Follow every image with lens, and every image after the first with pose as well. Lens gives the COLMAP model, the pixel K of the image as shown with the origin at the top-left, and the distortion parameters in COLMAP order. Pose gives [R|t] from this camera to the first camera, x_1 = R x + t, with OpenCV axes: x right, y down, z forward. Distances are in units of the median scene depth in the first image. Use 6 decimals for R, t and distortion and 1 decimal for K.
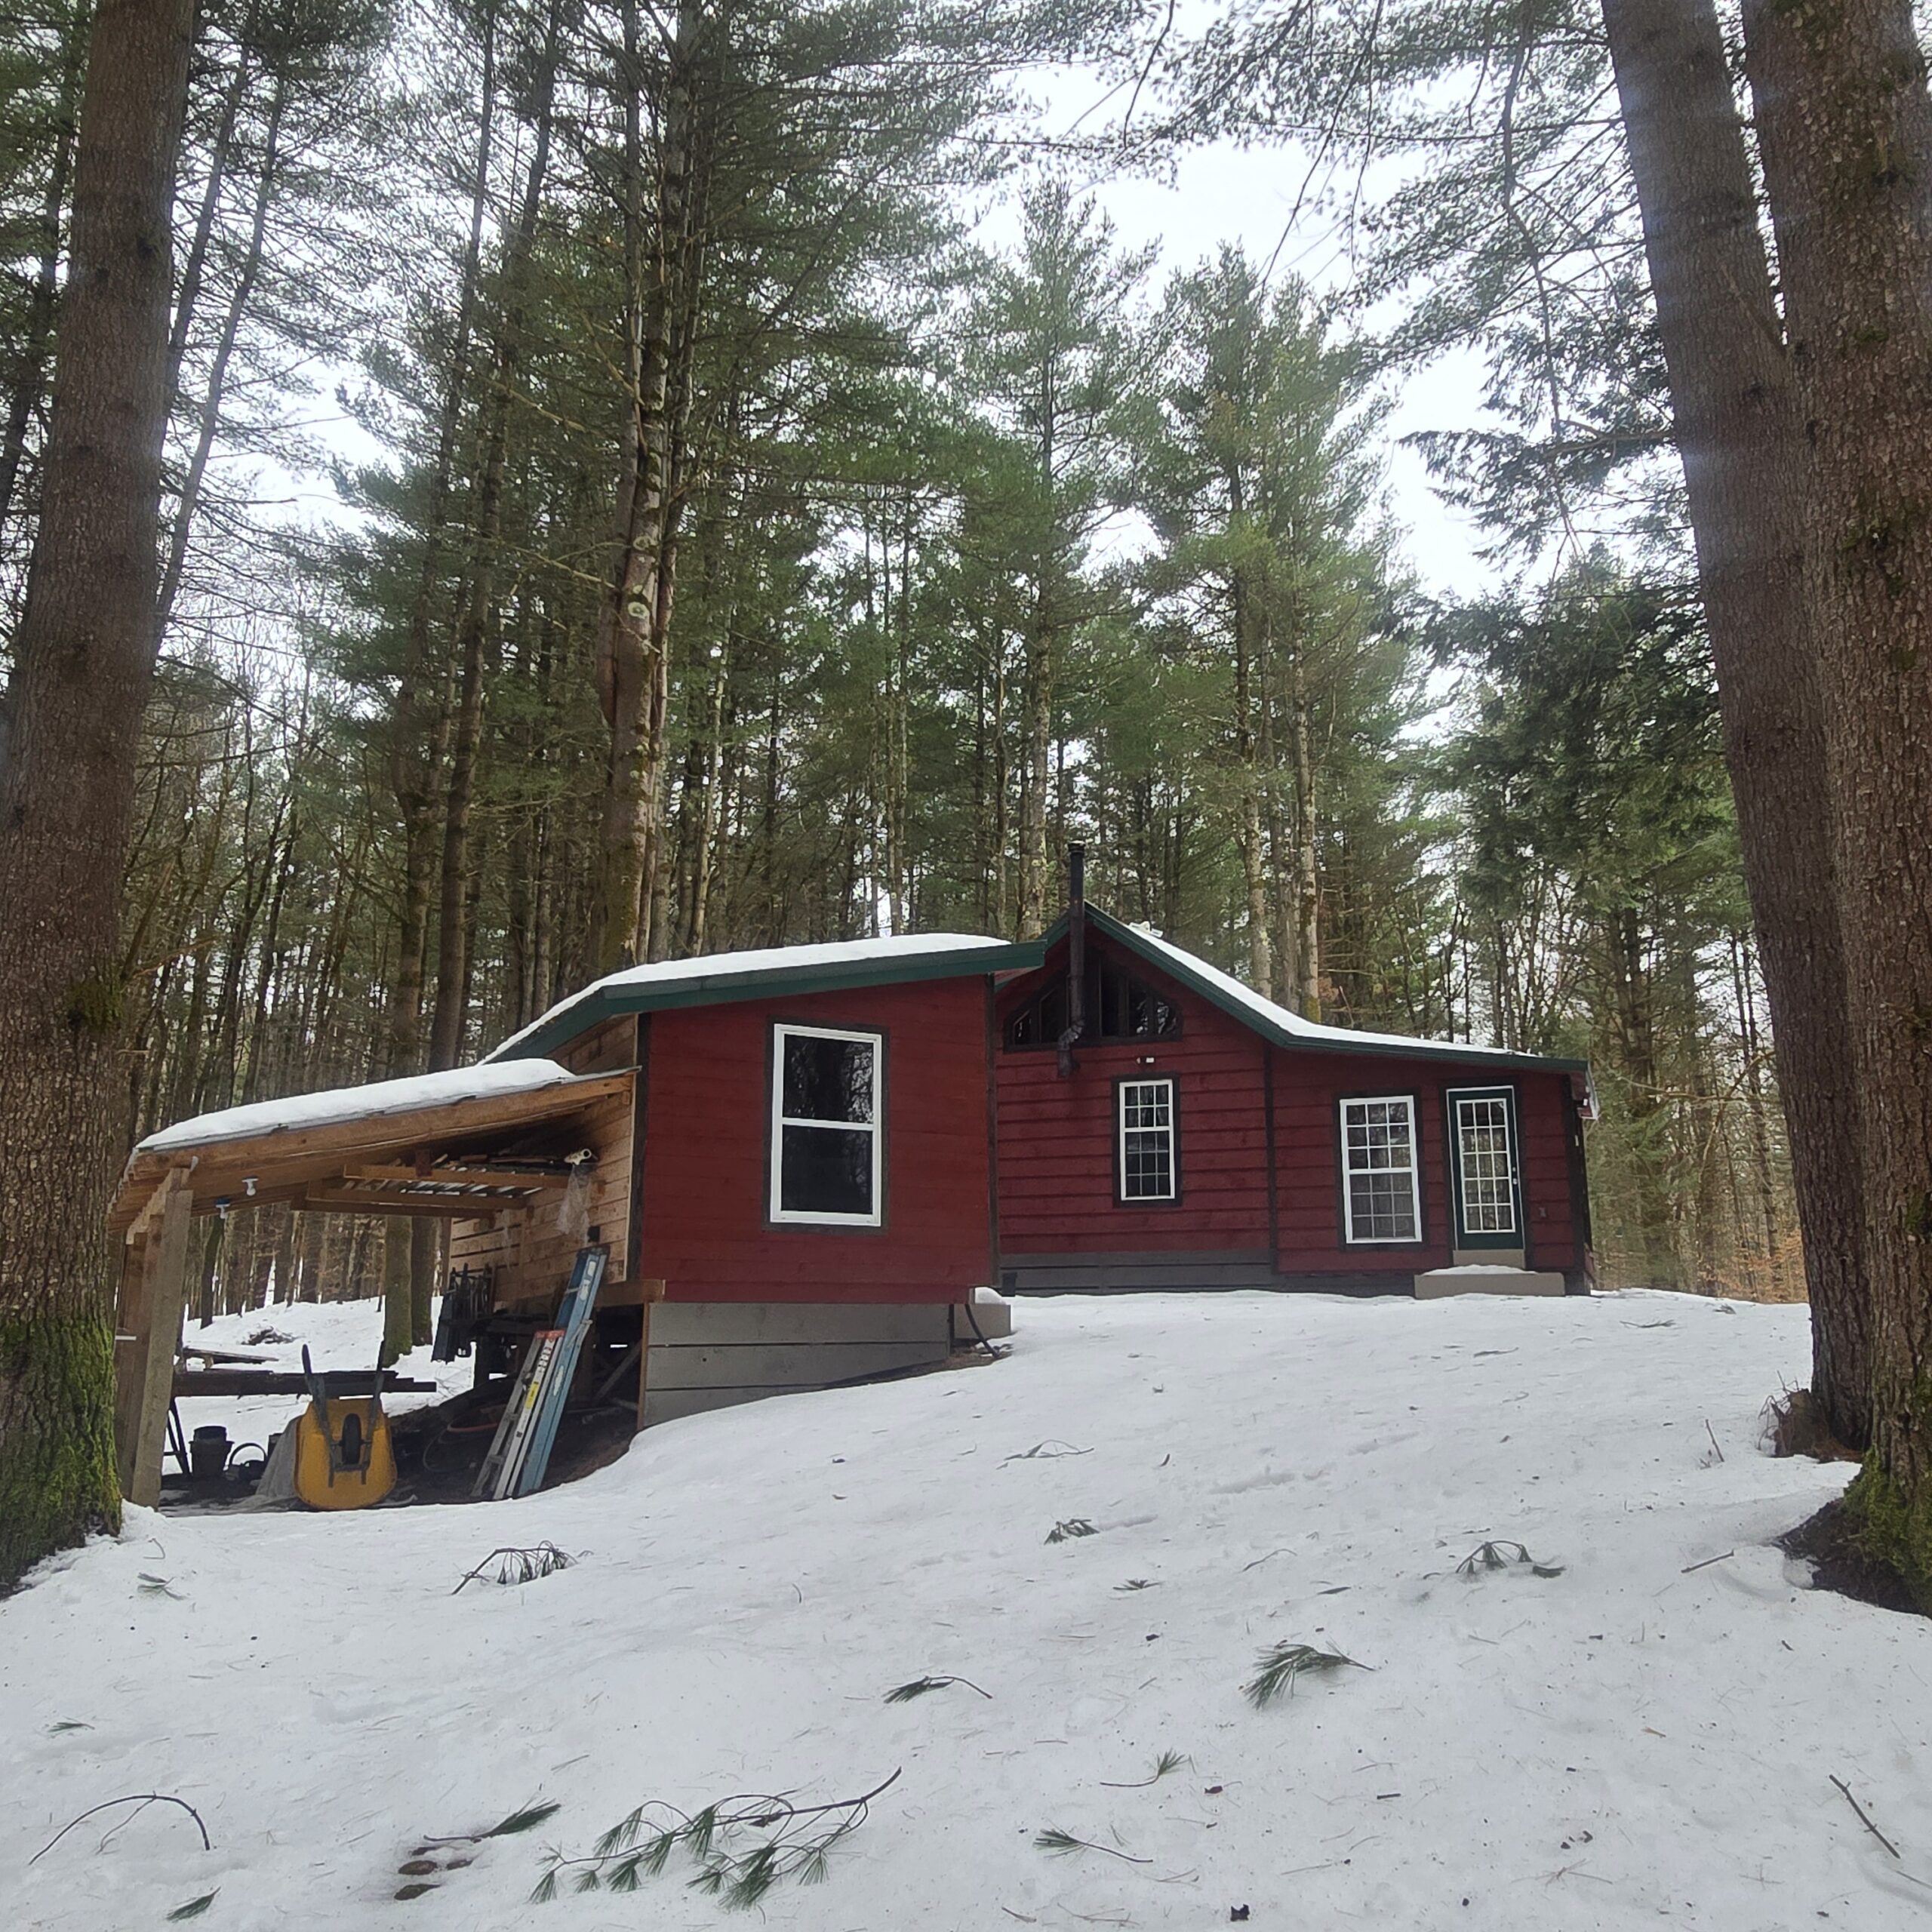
lens RADIAL K [[1607.2, 0, 971.2], [0, 1607.2, 961.8], [0, 0, 1]] dist [-0.002730, -0.005691]
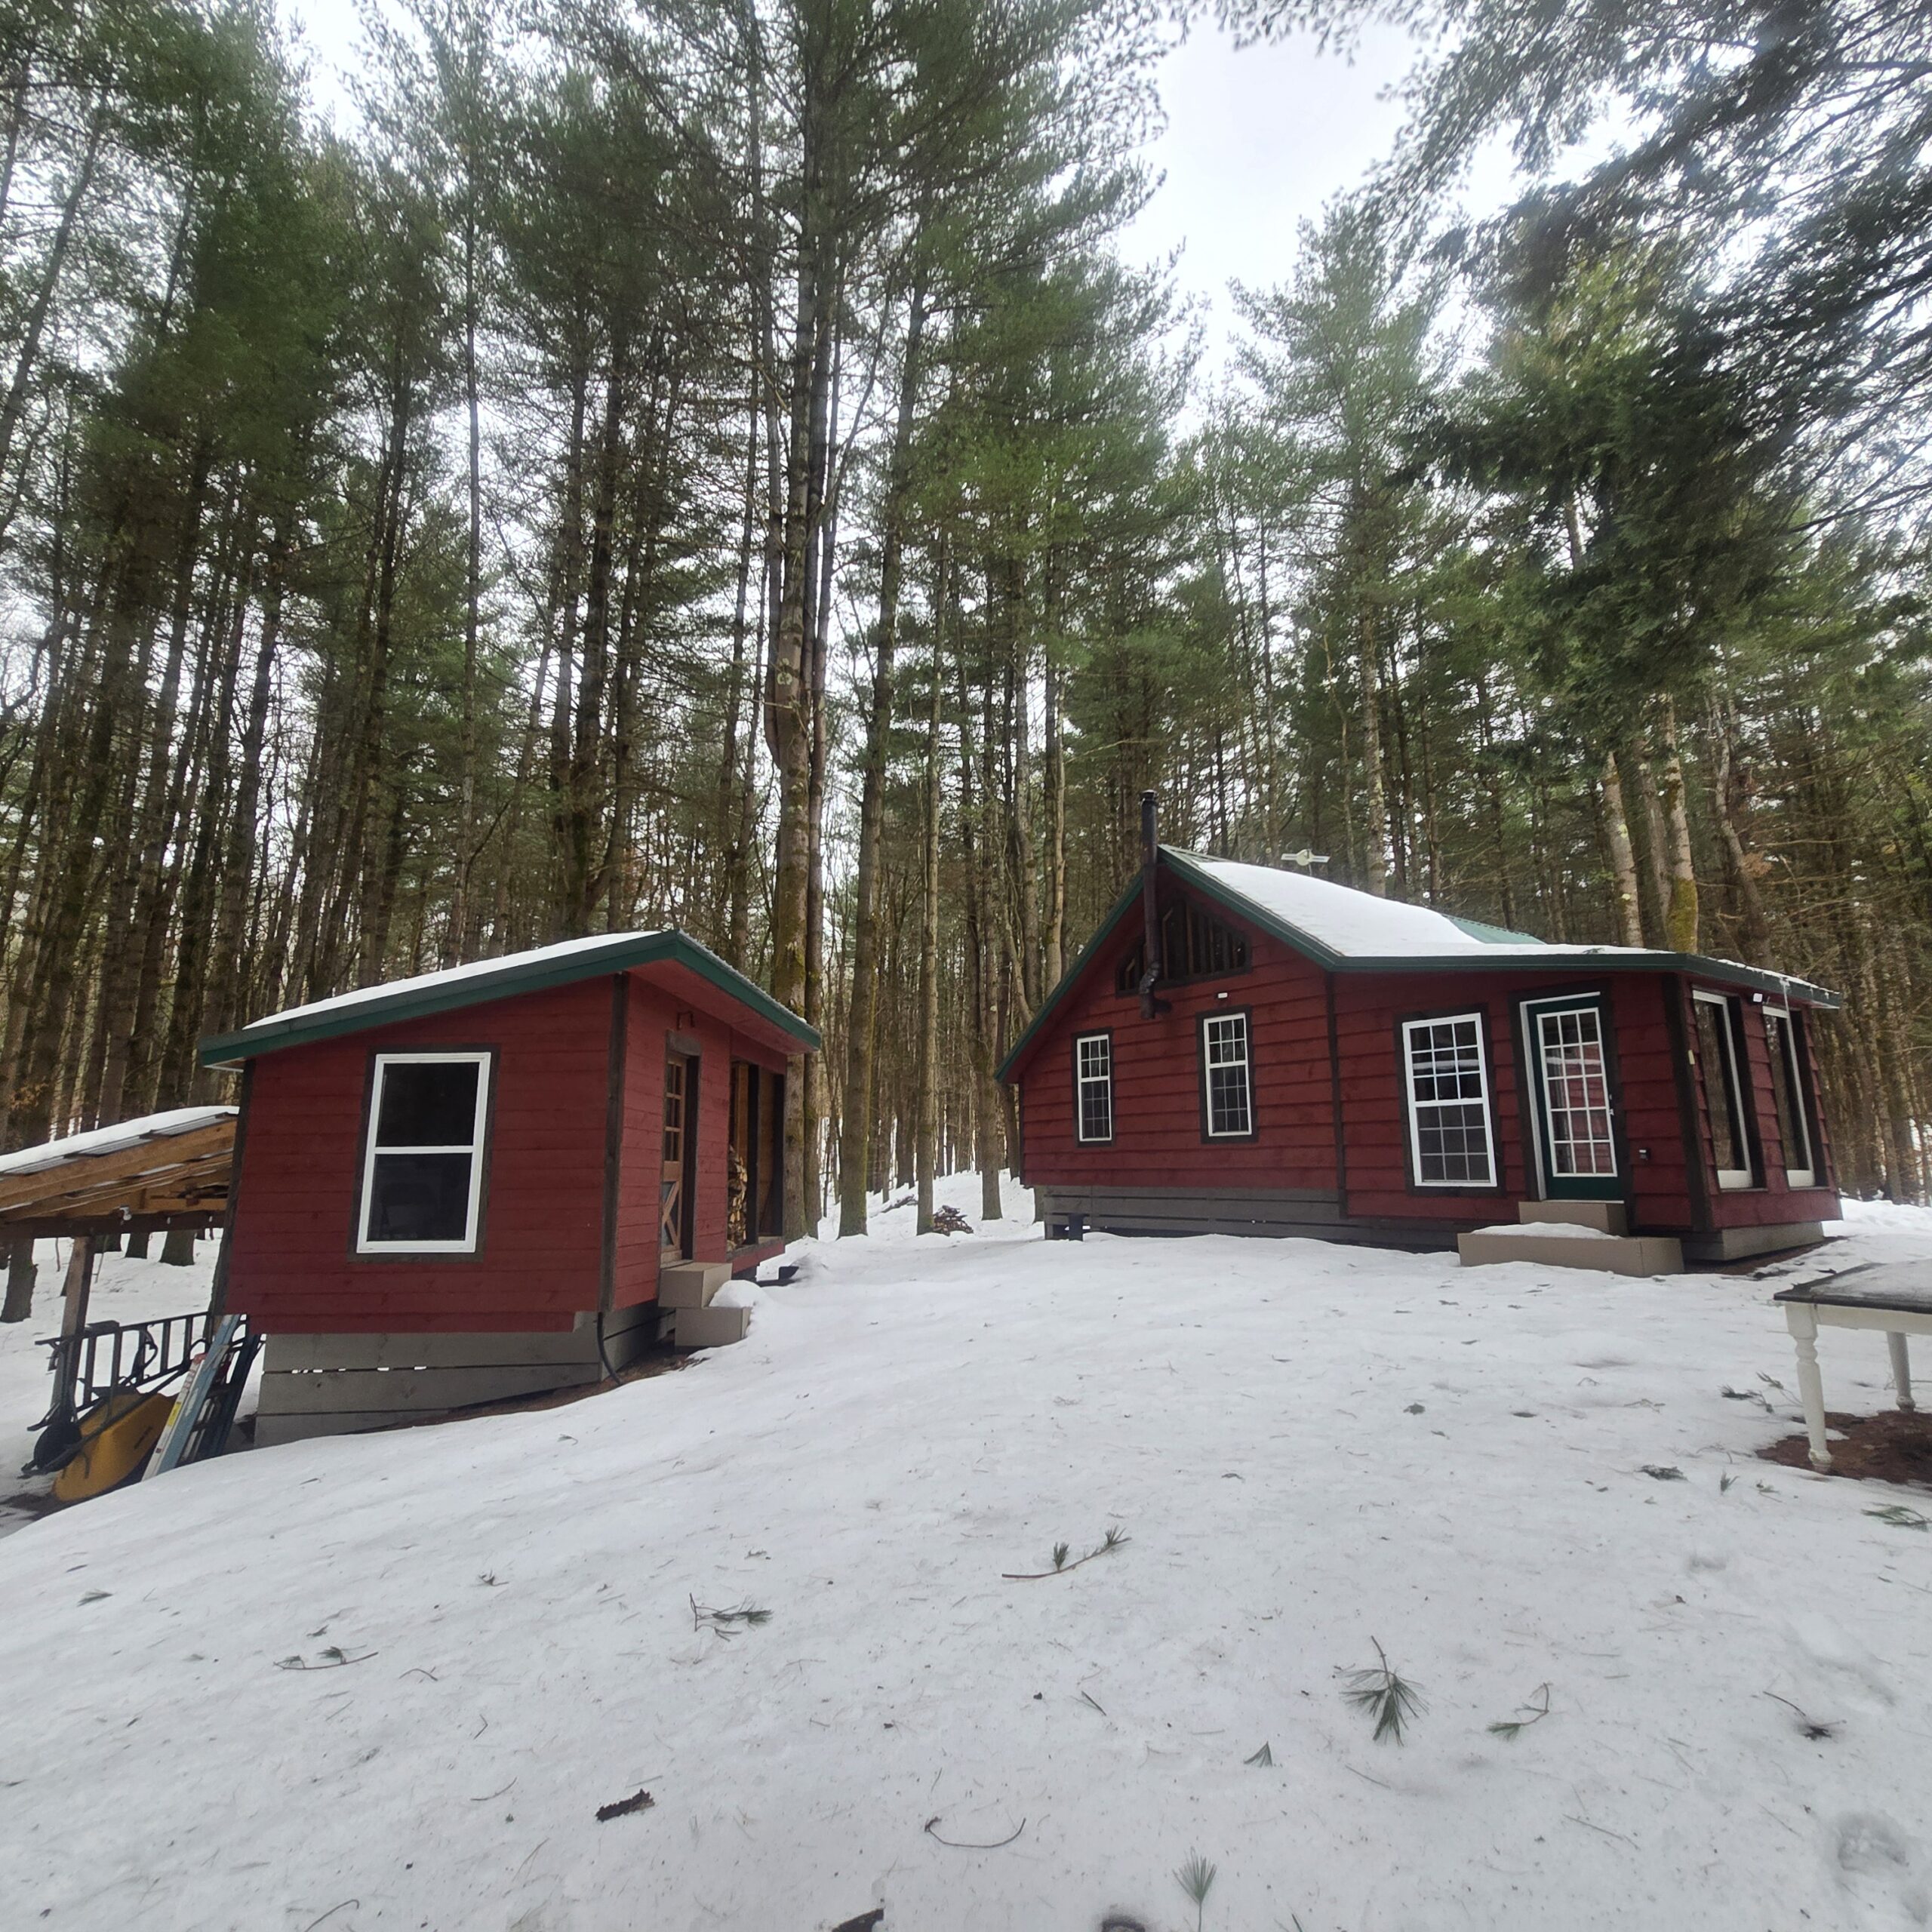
lens RADIAL K [[1043.3, 0, 961.7], [0, 1043.3, 966.0], [0, 0, 1]] dist [0.004208, -0.001803]
pose [[0.842051, -0.111592, -0.527728, 0.356061], [0.135900, 0.990695, 0.007354, 0.018563], [0.521997, -0.077910, 0.849382, 0.411851]]
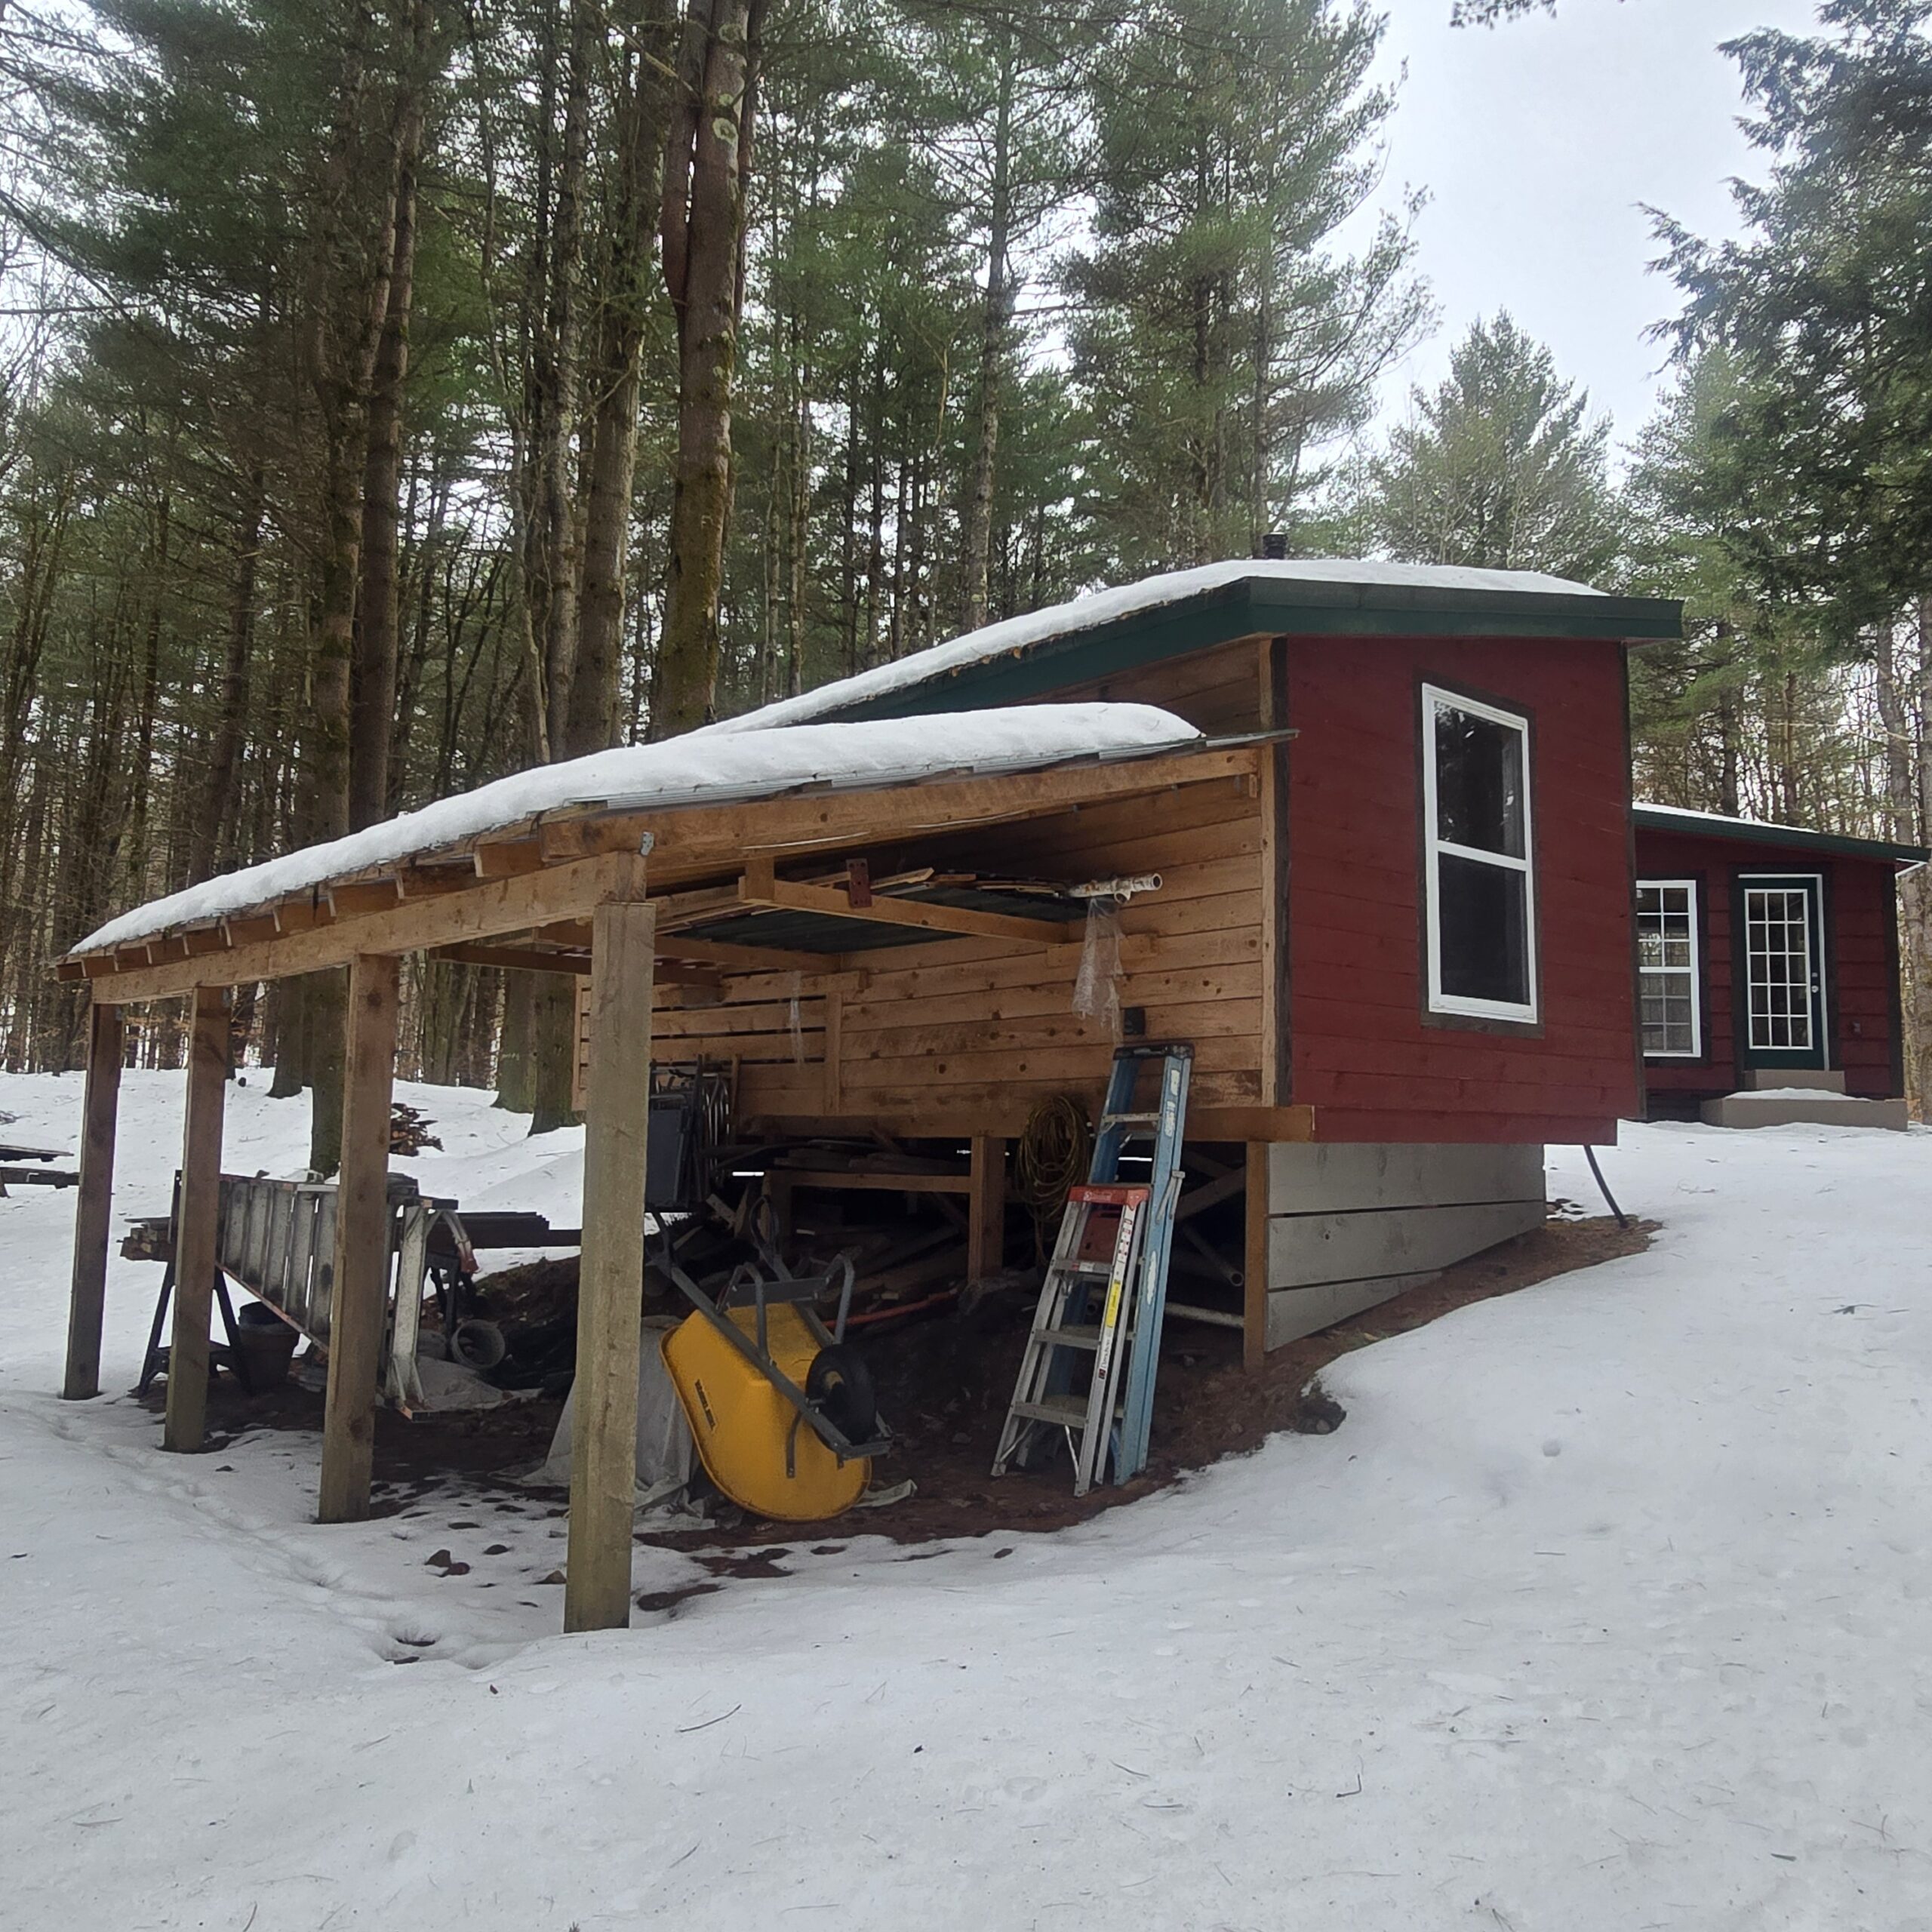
lens RADIAL K [[1607.2, 0, 966.0], [0, 1607.2, 971.9], [0, 0, 1]] dist [-0.002730, -0.005691]
pose [[0.979534, 0.041517, 0.196950, -0.259670], [-0.068047, 0.989188, 0.129912, 0.051217], [-0.189427, -0.140655, 0.971768, 0.286169]]
